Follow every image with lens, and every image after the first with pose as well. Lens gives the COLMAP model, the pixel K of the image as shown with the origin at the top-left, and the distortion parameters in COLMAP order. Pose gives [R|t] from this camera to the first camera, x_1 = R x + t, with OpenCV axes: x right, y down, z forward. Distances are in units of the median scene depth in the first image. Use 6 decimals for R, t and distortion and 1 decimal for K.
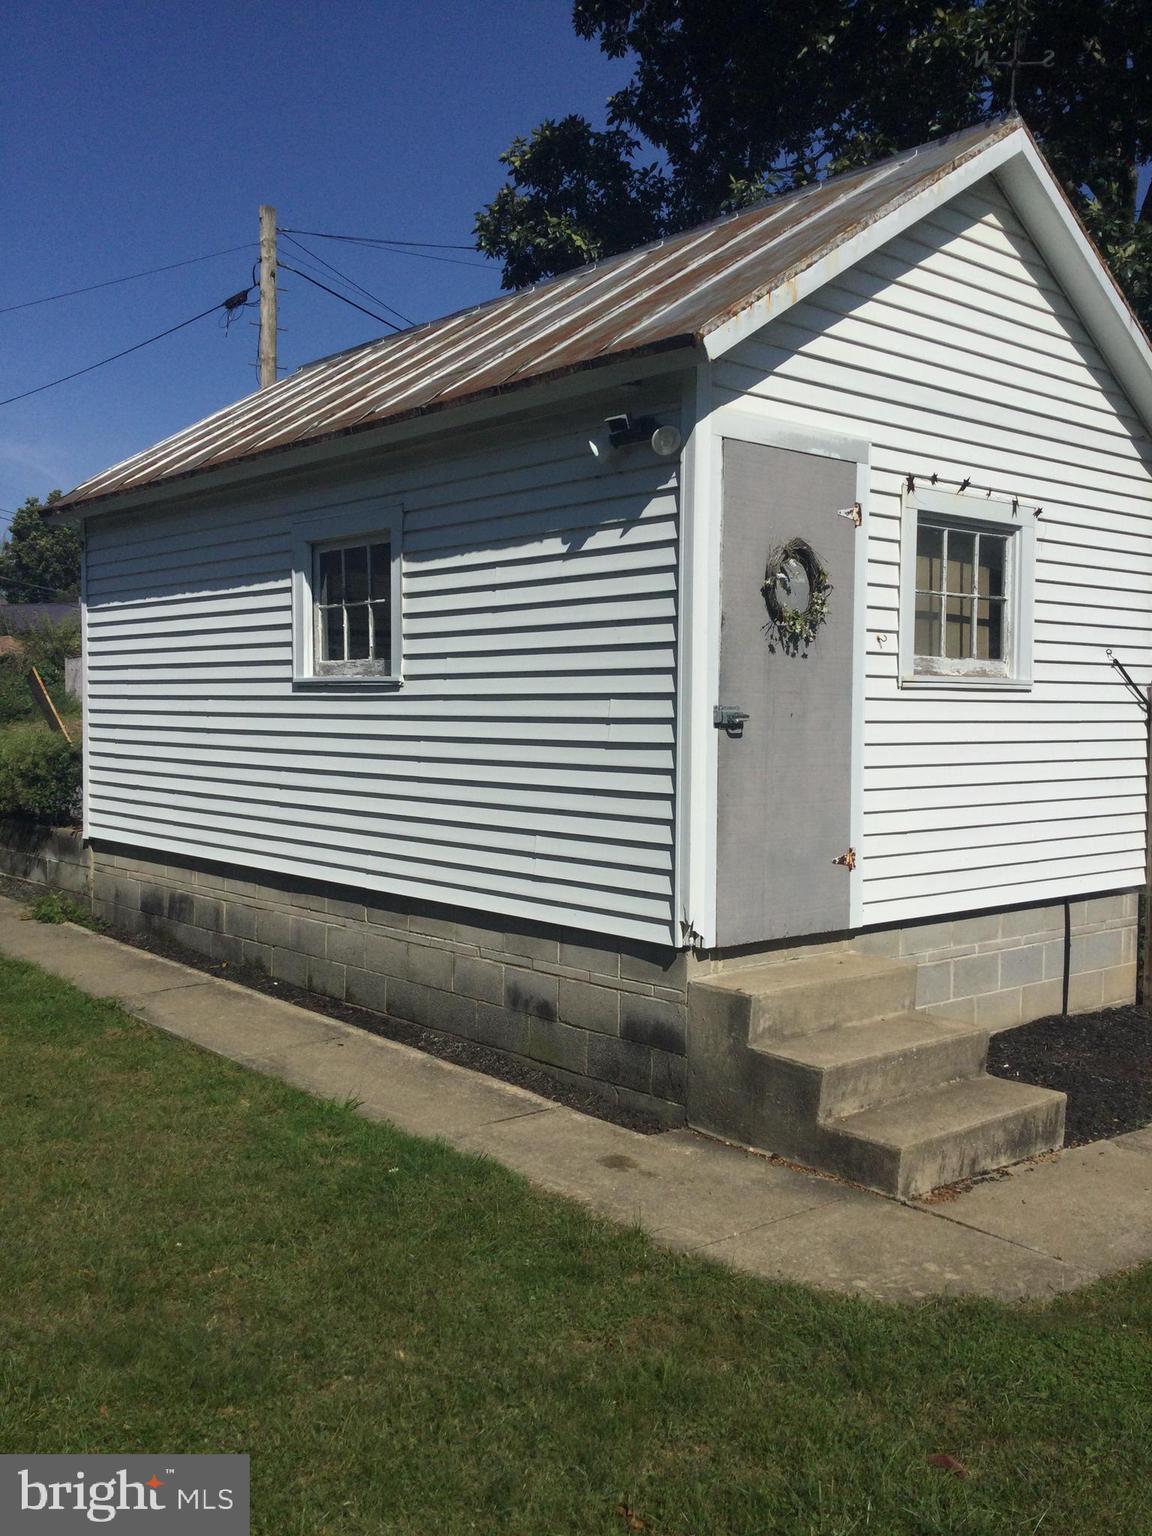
lens RADIAL K [[1381.8, 0, 568.6], [0, 1381.8, 765.9], [0, 0, 1]] dist [0.131456, -0.239486]
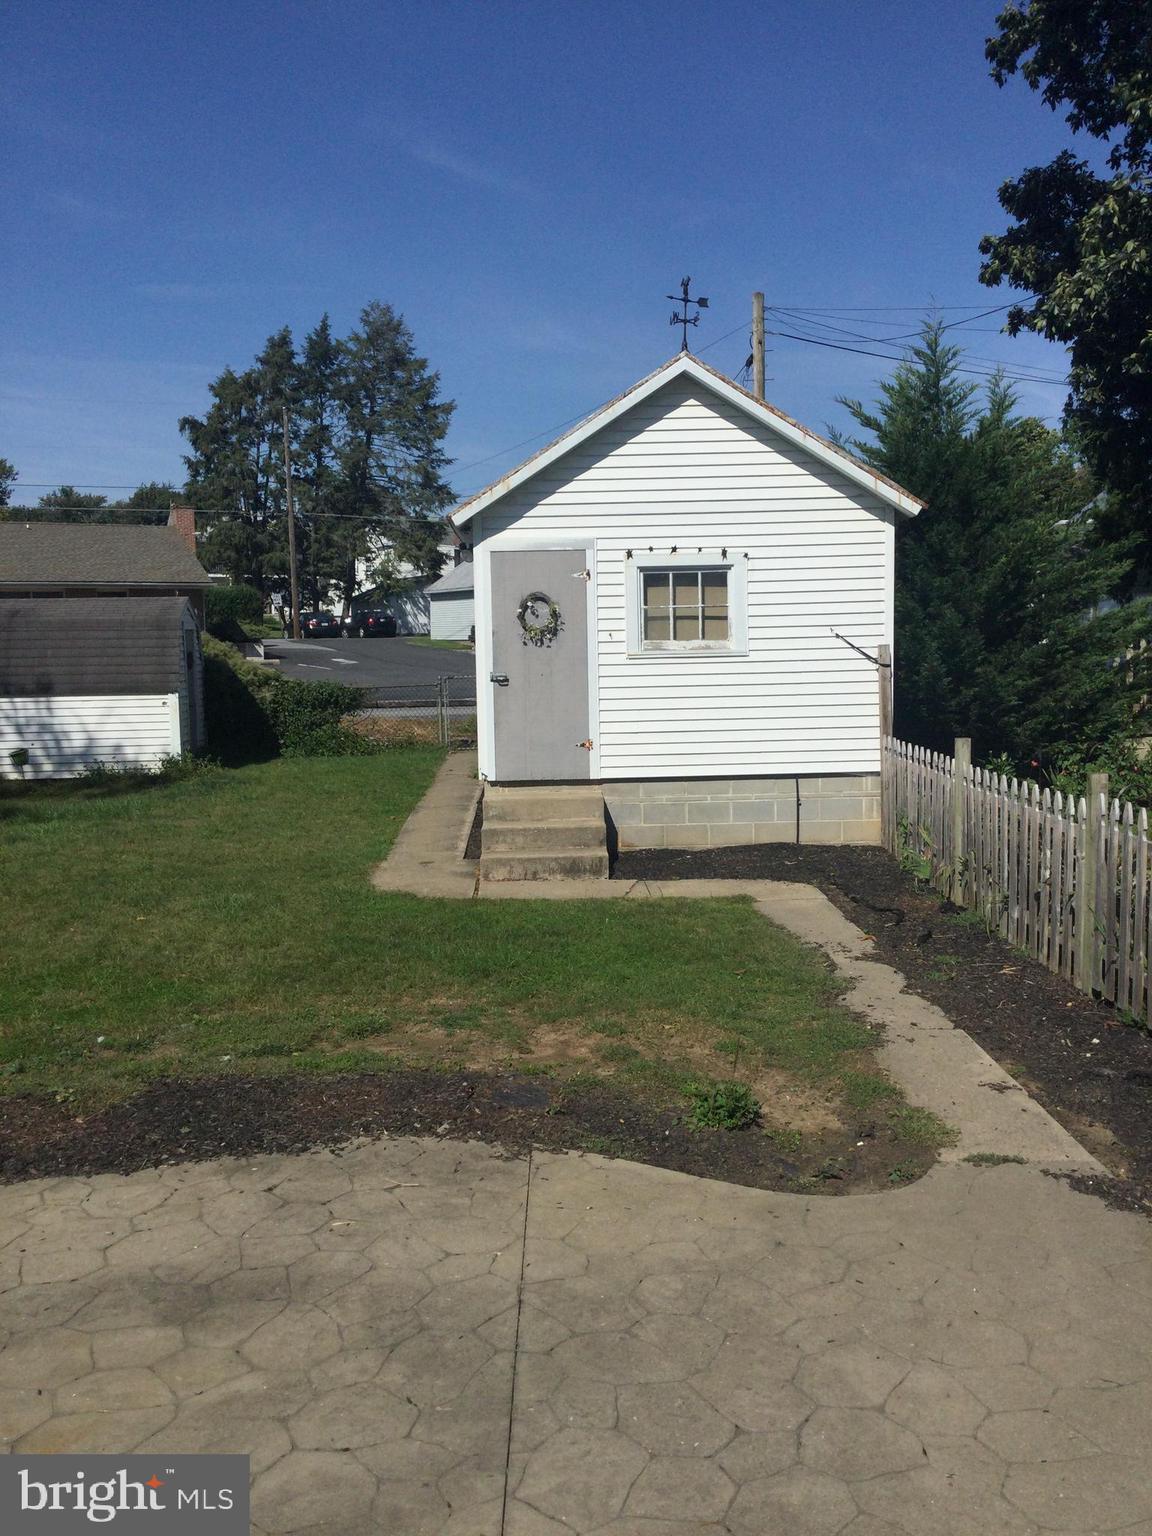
lens RADIAL K [[1381.8, 0, 568.6], [0, 1381.8, 765.9], [0, 0, 1]] dist [0.131456, -0.239486]
pose [[0.756633, 0.038796, -0.652687, 1.431748], [0.002089, 0.998090, 0.061749, -0.025724], [0.653836, -0.048085, 0.755107, -0.526314]]
